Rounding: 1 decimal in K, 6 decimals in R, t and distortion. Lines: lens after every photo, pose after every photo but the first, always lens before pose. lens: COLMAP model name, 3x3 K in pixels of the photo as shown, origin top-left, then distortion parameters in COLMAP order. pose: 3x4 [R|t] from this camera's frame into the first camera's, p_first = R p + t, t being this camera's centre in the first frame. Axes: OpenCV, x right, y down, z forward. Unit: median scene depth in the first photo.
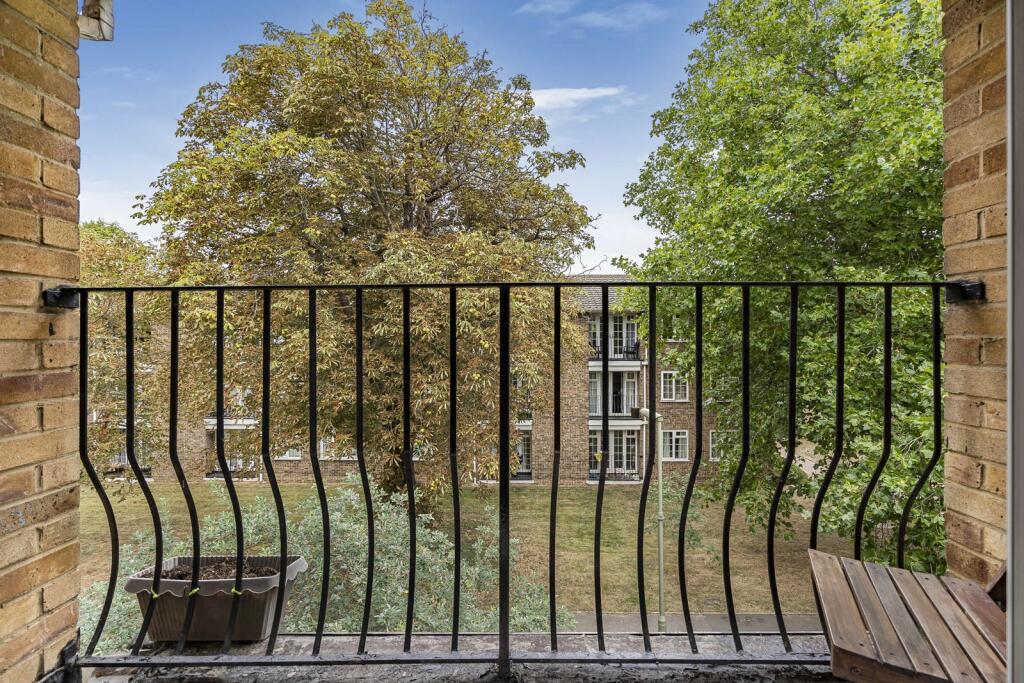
lens RADIAL K [[490.7, 0, 514.1], [0, 490.7, 337.2], [0, 0, 1]] dist [-0.000562, 0.000785]
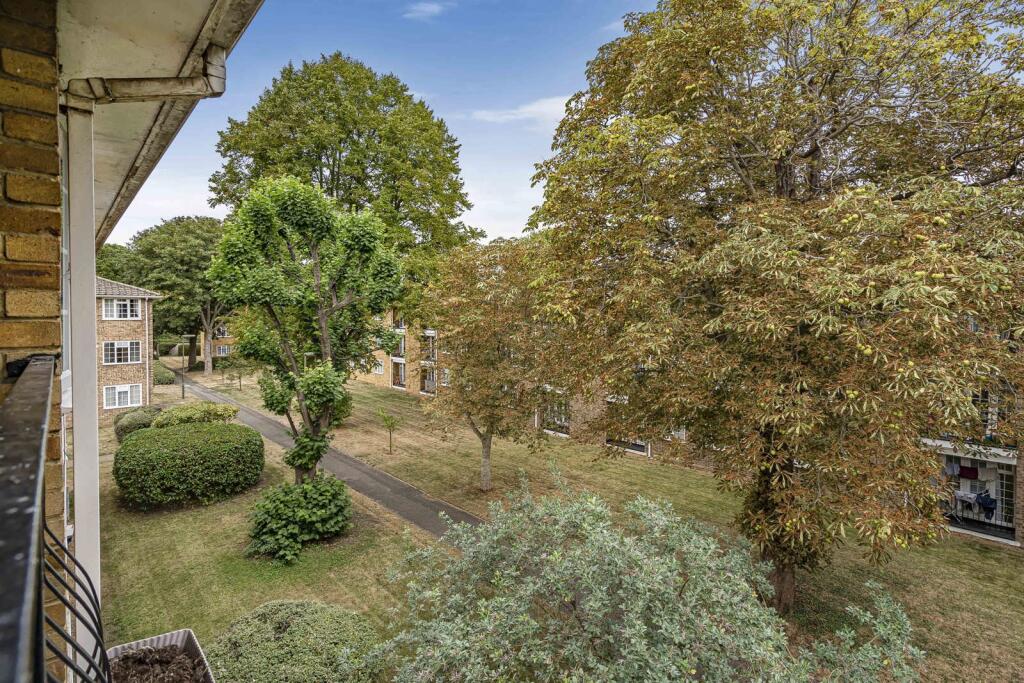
lens RADIAL K [[487.8, 0, 514.1], [0, 487.8, 326.6], [0, 0, 1]] dist [0.002160, 0.000895]
pose [[0.700174, 0.017770, -0.713751, 0.076781], [-0.002137, 0.999738, 0.022794, -0.028786], [0.713969, -0.014434, 0.700029, 0.153327]]
